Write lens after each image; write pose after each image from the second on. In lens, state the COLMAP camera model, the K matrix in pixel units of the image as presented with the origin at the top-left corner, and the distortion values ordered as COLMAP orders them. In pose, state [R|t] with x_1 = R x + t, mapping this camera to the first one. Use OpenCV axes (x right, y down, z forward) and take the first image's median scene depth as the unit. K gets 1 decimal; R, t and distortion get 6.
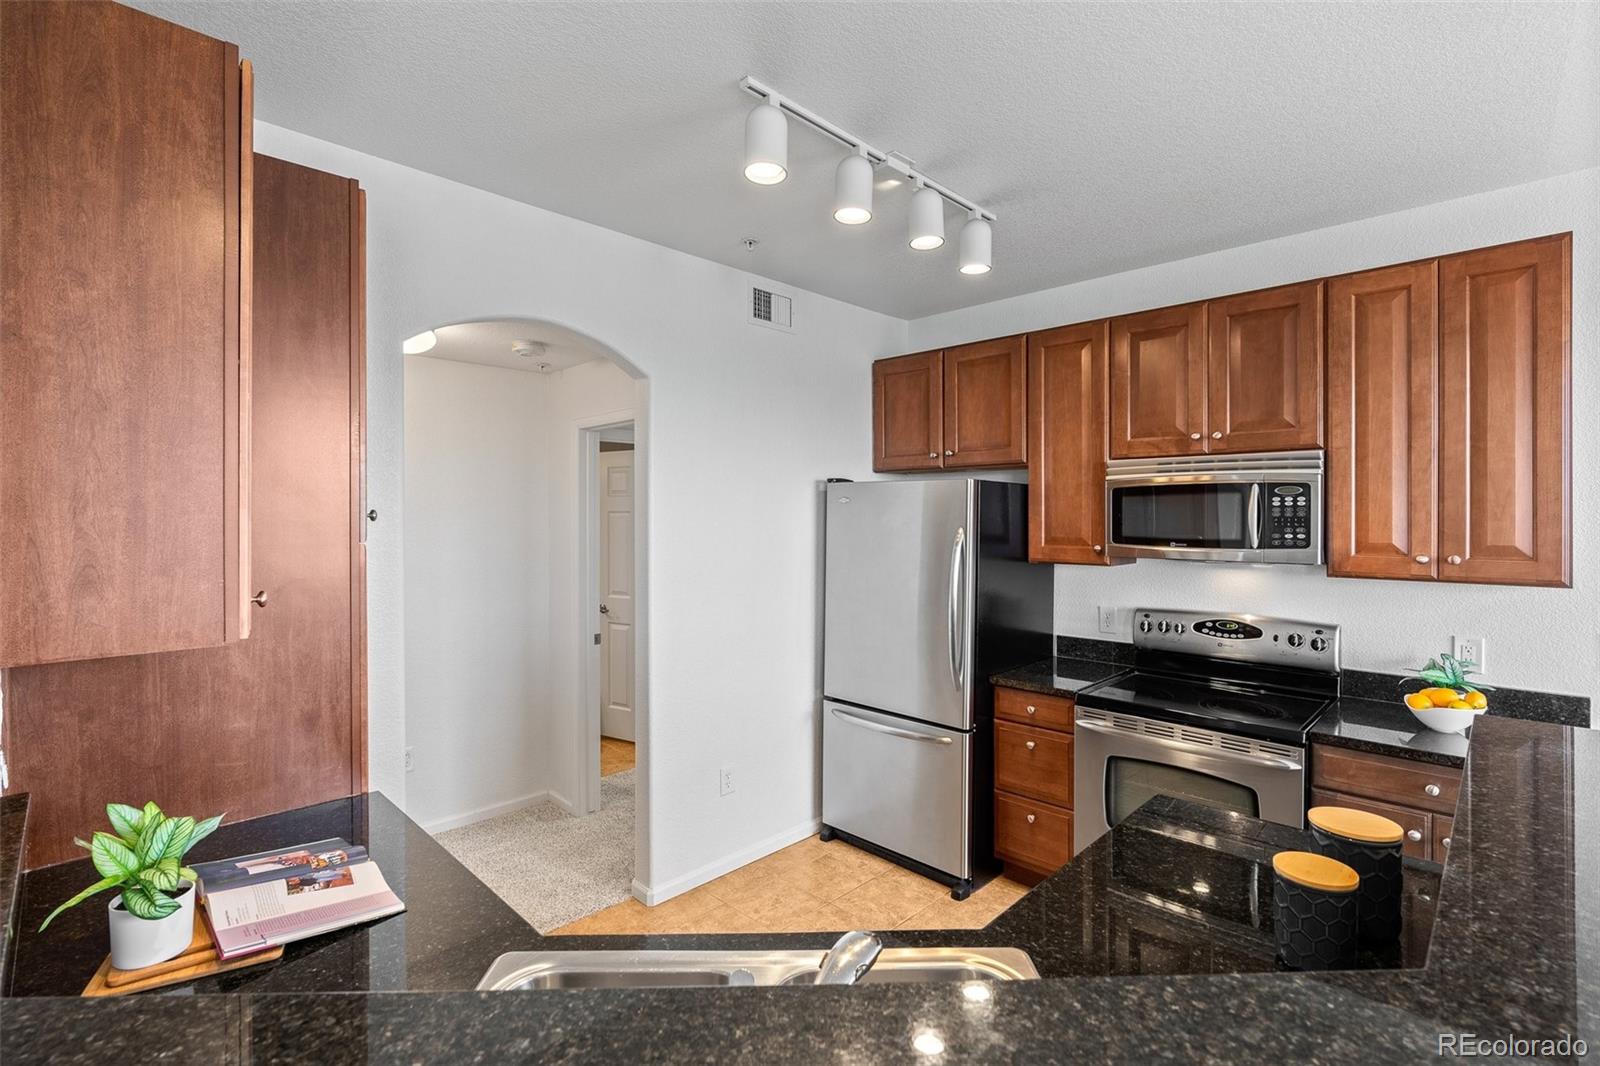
lens RADIAL K [[732.6, 0, 800.2], [0, 732.6, 522.6], [0, 0, 1]] dist [-0.021711, 0.006274]
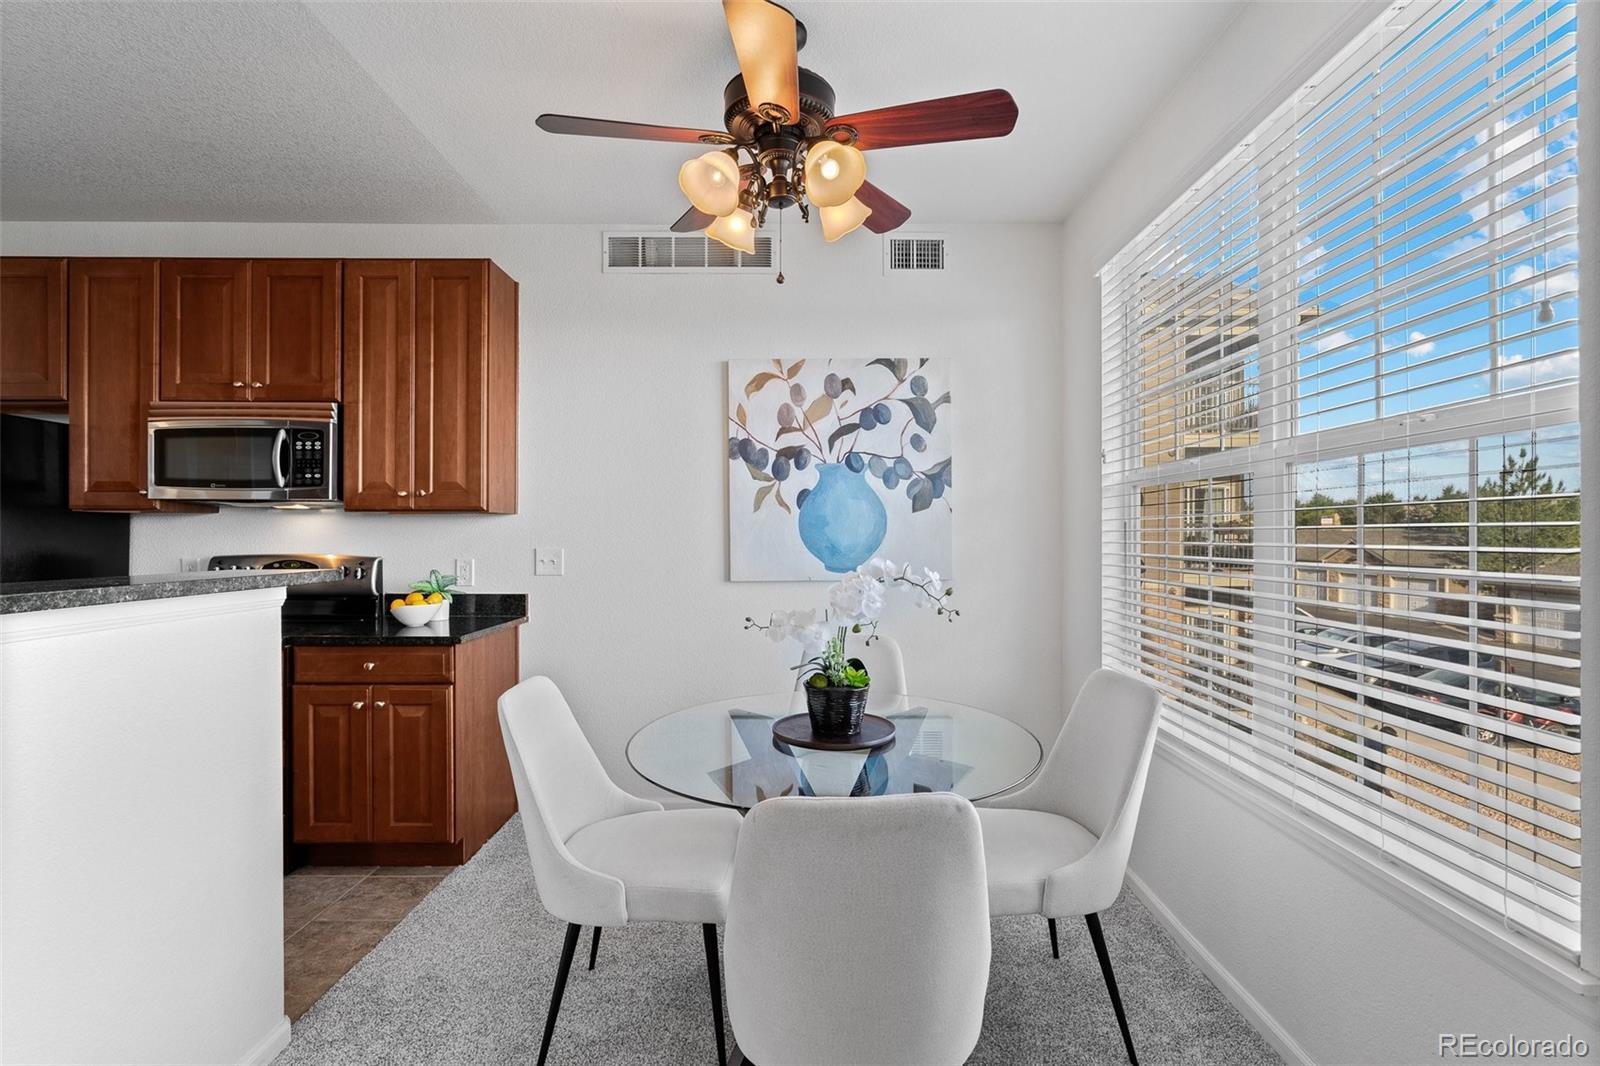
lens RADIAL K [[732.6, 0, 803.0], [0, 732.6, 533.5], [0, 0, 1]] dist [-0.021711, 0.006274]
pose [[0.699275, -0.002071, 0.714850, 0.403928], [0.003511, 0.999994, -0.000537, 0.113718], [-0.714844, 0.002886, 0.699278, -0.360727]]
